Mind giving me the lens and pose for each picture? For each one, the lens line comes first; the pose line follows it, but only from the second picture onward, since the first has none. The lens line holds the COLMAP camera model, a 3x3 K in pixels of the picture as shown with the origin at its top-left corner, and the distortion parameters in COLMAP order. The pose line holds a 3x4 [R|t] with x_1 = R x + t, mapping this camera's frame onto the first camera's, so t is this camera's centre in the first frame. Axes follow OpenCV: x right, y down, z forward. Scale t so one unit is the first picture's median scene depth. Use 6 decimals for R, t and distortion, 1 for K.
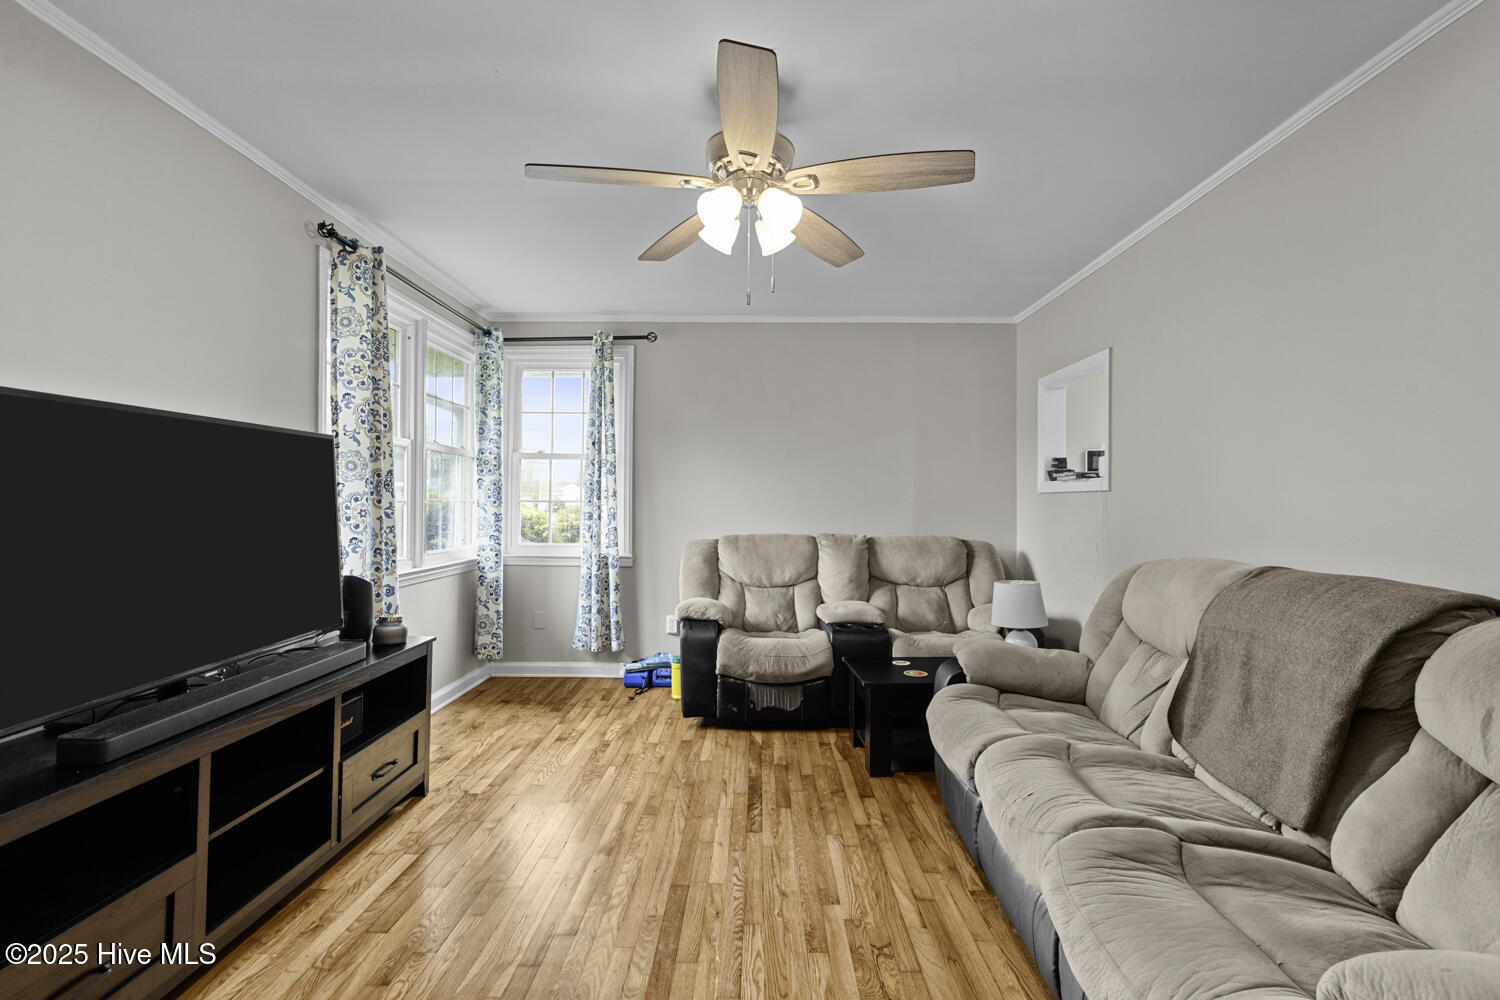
lens RADIAL K [[656.5, 0, 750.1], [0, 656.5, 496.9], [0, 0, 1]] dist [0.008434, -0.000557]
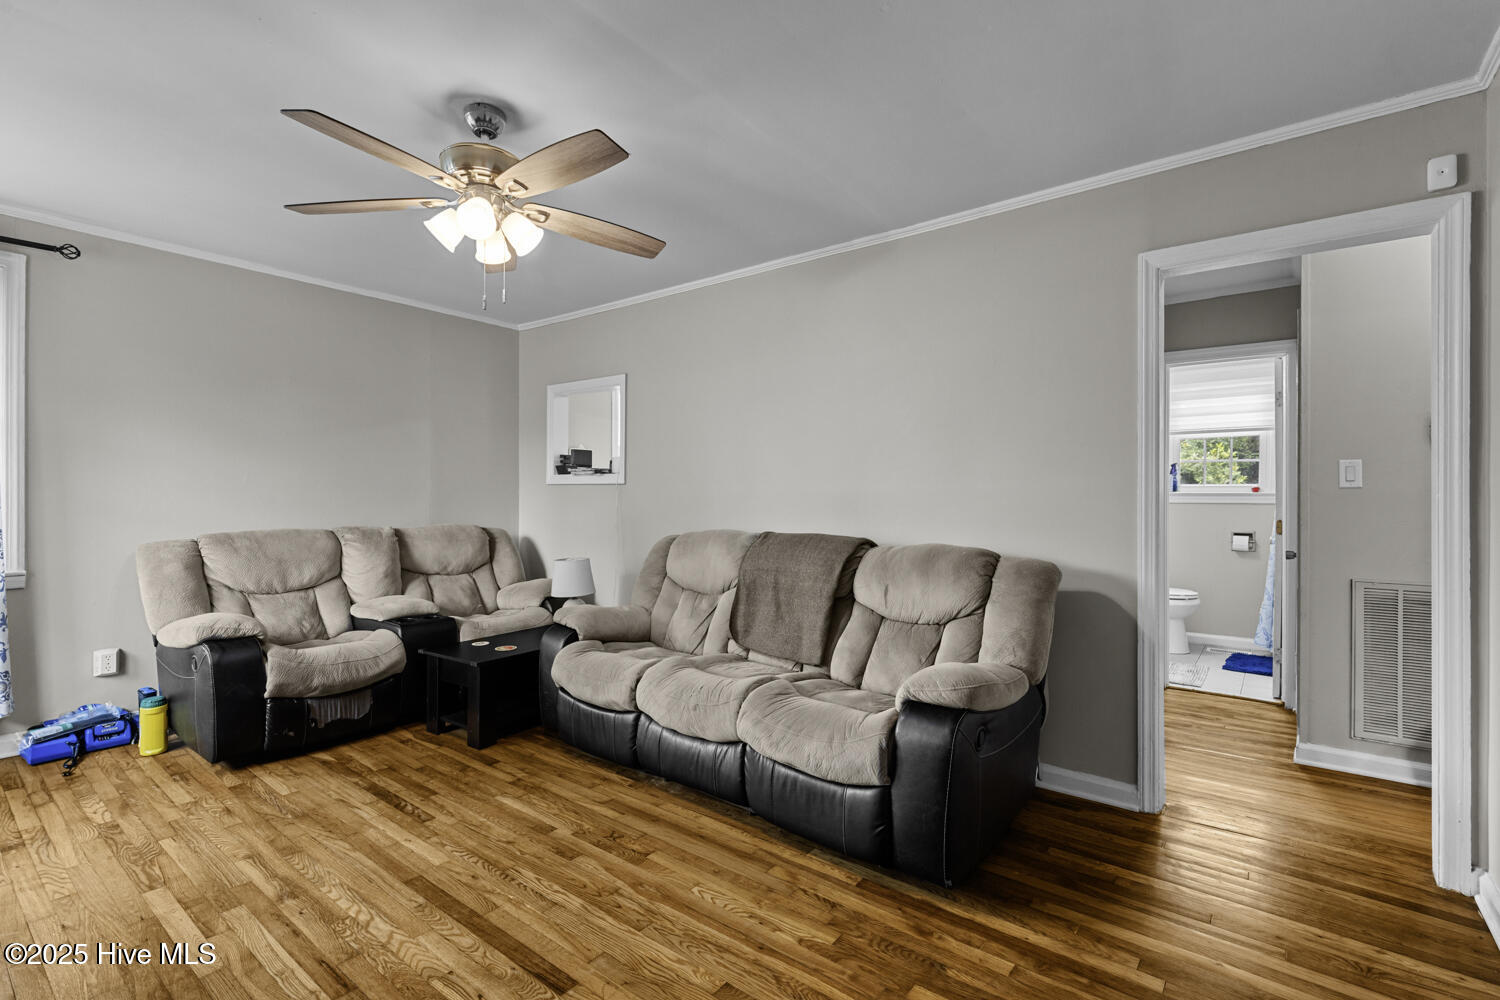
lens RADIAL K [[686.8, 0, 751.1], [0, 686.8, 496.4], [0, 0, 1]] dist [0.012225, -0.001579]
pose [[0.600990, -0.002703, 0.799252, -0.463849], [-0.010506, 0.999881, 0.011281, -0.003670], [-0.799188, -0.015176, 0.600890, -0.019915]]
